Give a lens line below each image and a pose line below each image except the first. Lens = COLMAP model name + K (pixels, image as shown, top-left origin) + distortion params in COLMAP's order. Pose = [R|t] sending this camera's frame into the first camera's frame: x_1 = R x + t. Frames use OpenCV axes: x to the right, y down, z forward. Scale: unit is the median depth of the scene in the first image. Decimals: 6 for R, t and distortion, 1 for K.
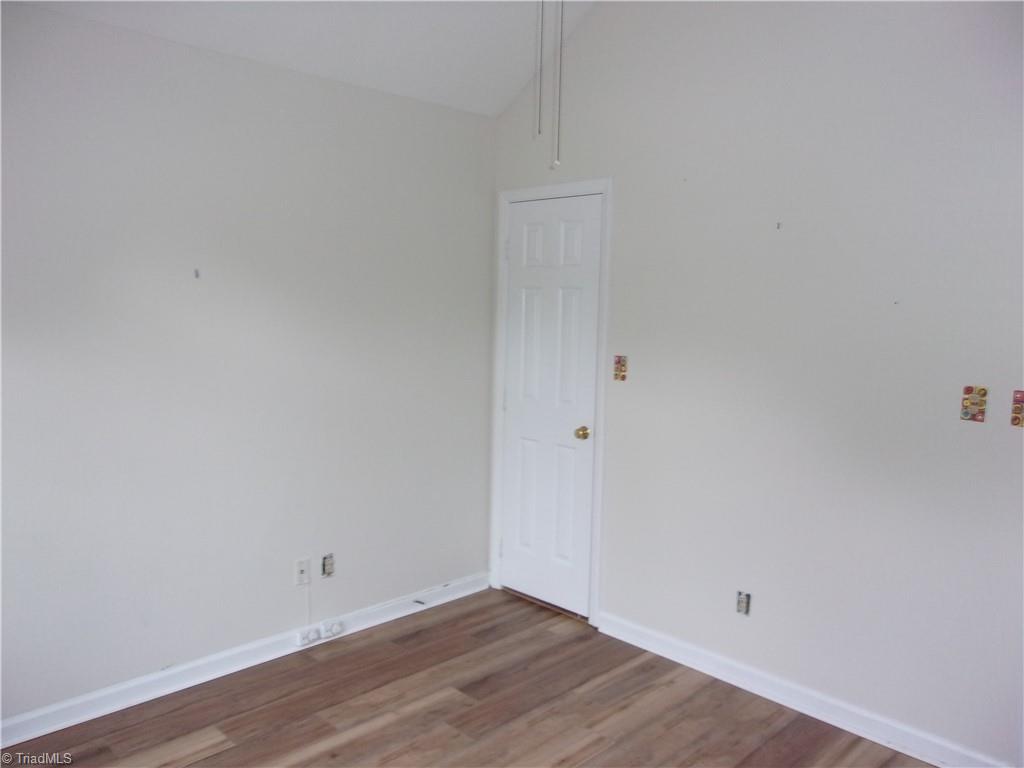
lens RADIAL K [[803.2, 0, 502.9], [0, 803.2, 378.8], [0, 0, 1]] dist [0.014303, 0.003143]
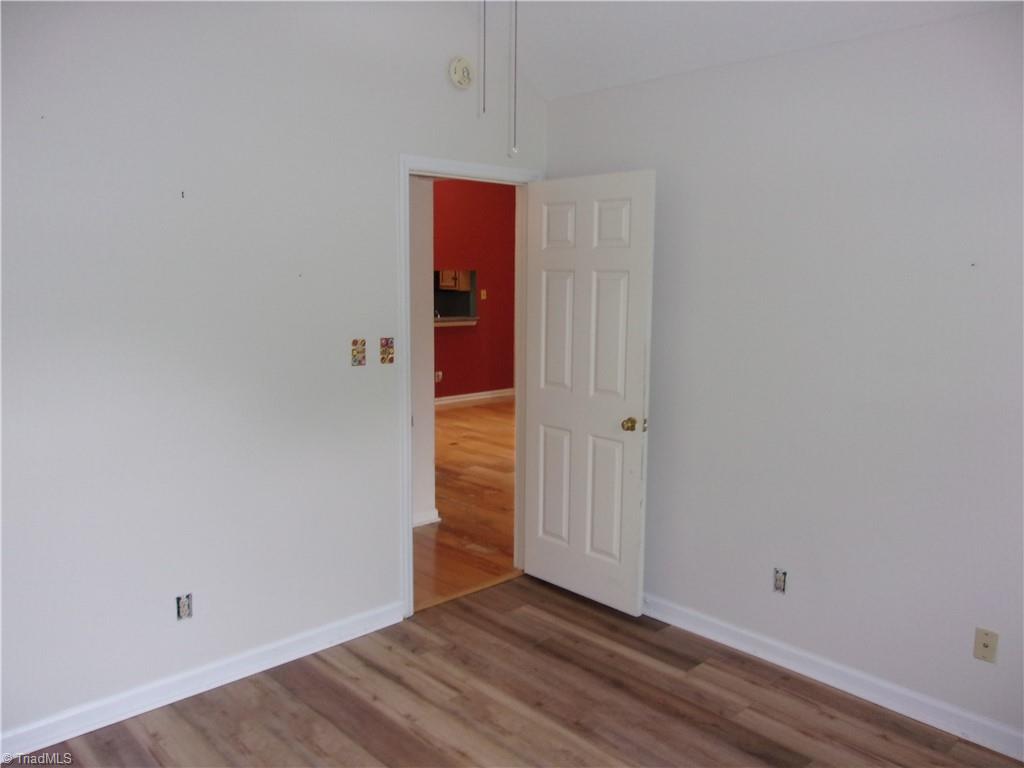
lens RADIAL K [[803.2, 0, 513.6], [0, 803.2, 381.3], [0, 0, 1]] dist [0.014303, 0.003143]
pose [[0.001007, -0.148530, 0.988907, -0.702173], [0.090791, 0.984837, 0.147827, -0.091798], [-0.995869, 0.089635, 0.014477, 0.734582]]
